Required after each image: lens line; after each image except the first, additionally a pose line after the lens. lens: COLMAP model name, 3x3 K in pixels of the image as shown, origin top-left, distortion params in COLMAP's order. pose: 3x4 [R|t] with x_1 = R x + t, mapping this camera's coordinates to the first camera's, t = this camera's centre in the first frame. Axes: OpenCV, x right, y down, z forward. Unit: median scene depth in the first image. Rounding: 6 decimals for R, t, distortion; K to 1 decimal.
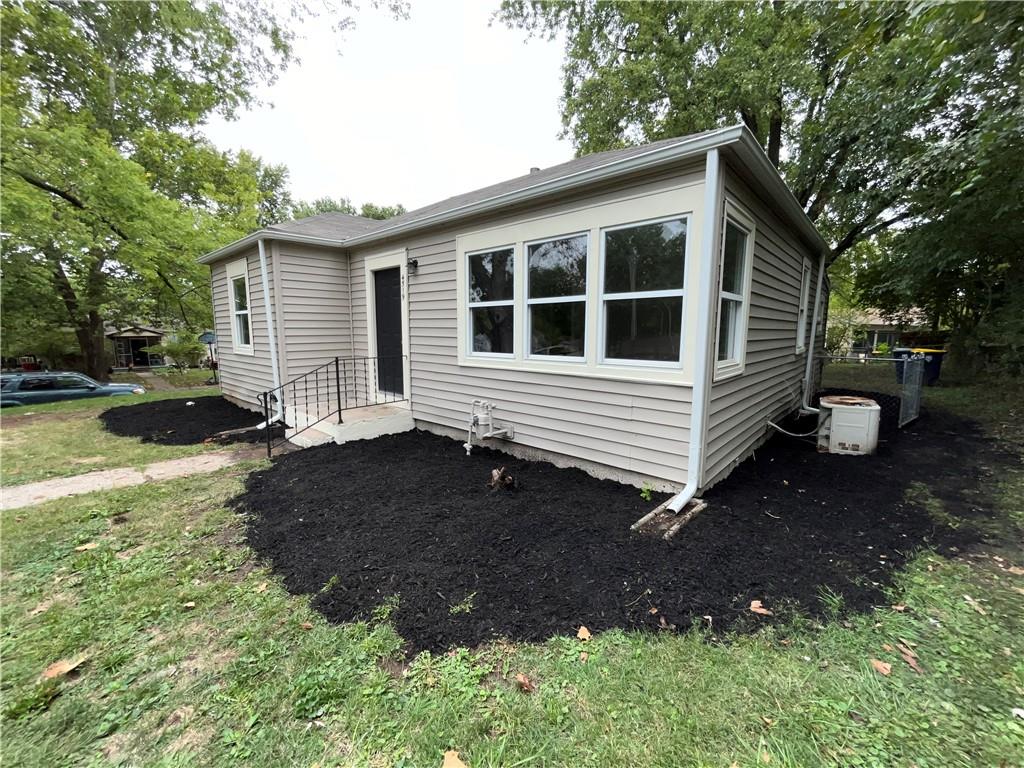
lens RADIAL K [[415.1, 0, 510.0], [0, 415.1, 383.5], [0, 0, 1]] dist [-0.001114, -0.000642]
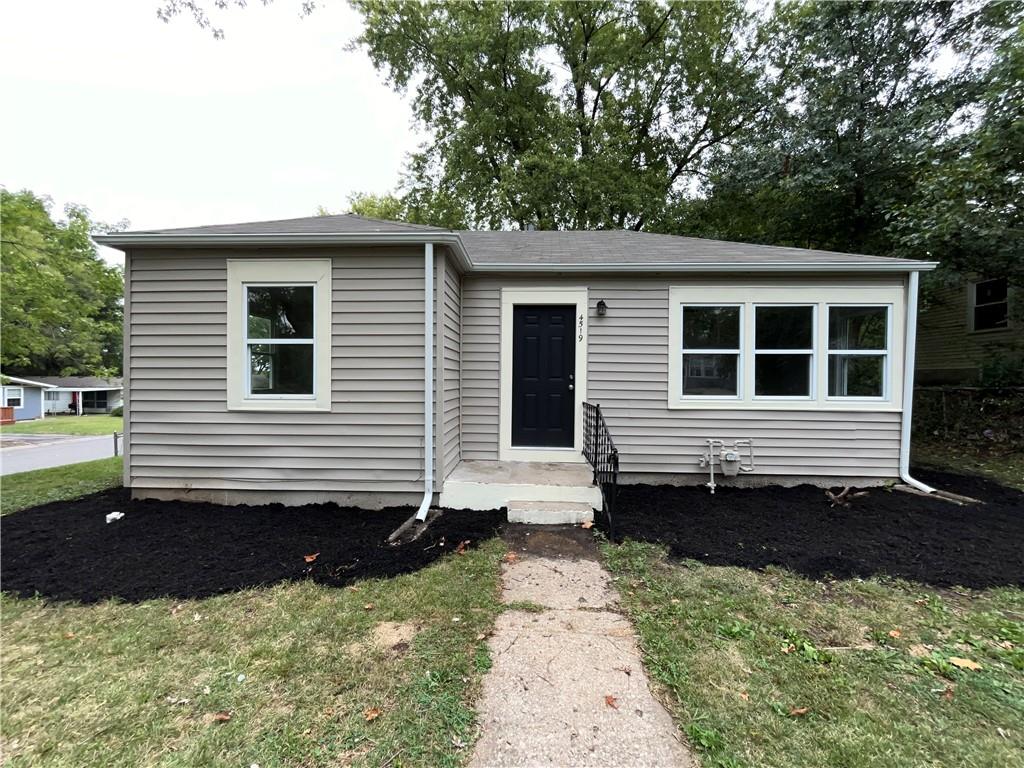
lens RADIAL K [[415.1, 0, 510.0], [0, 415.1, 383.5], [0, 0, 1]] dist [-0.001114, -0.000642]
pose [[0.773158, -0.002158, 0.634210, -1.204777], [0.074094, 0.993454, -0.086947, -0.051702], [-0.629871, 0.114215, 0.768256, 0.509012]]
